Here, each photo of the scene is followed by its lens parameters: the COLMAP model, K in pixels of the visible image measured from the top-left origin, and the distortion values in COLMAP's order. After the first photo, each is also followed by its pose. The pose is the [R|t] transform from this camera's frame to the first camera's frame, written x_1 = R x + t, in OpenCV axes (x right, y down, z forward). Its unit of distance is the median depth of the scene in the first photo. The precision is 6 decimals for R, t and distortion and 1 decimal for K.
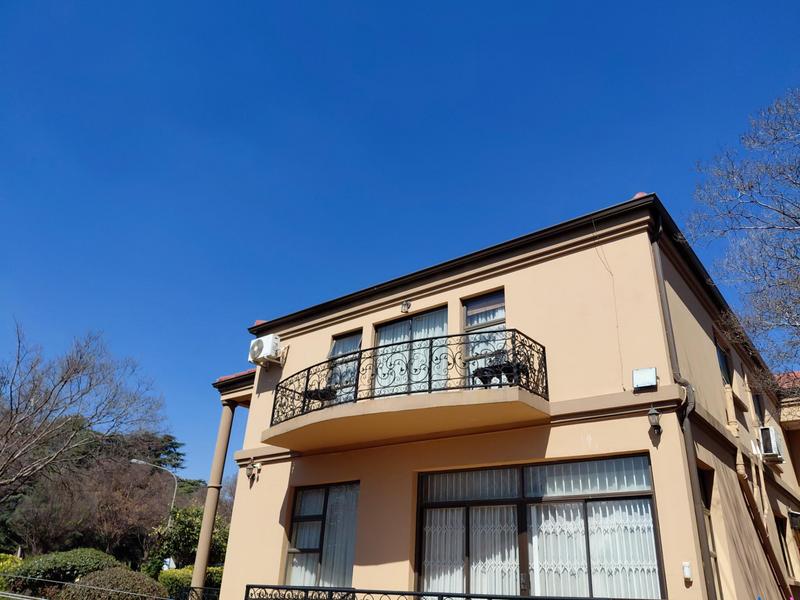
lens RADIAL K [[581.7, 0, 401.9], [0, 581.7, 308.2], [0, 0, 1]] dist [0.109134, -0.178200]
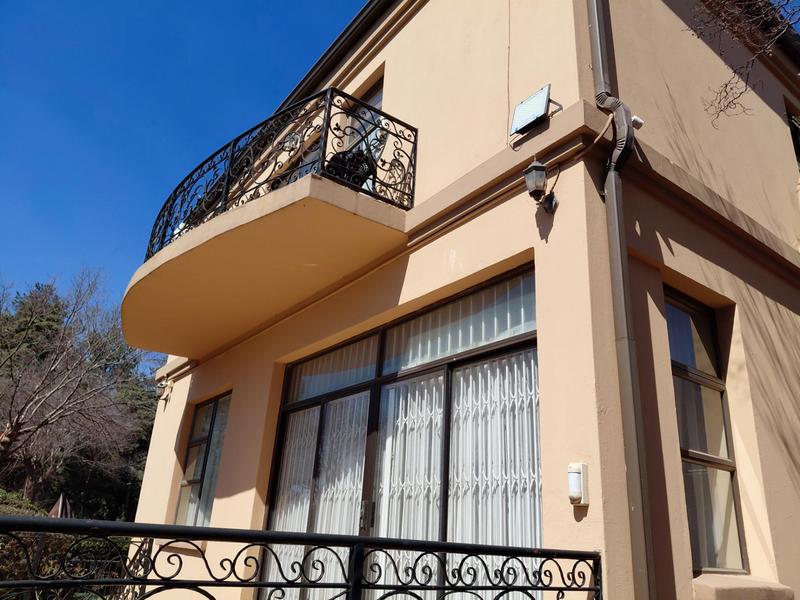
lens RADIAL K [[581.7, 0, 401.9], [0, 581.7, 308.2], [0, 0, 1]] dist [0.109134, -0.178200]
pose [[0.964527, -0.082919, -0.250625, 0.381628], [0.097493, 0.994159, 0.046285, 0.227363], [0.245324, -0.069077, 0.966977, 0.443302]]
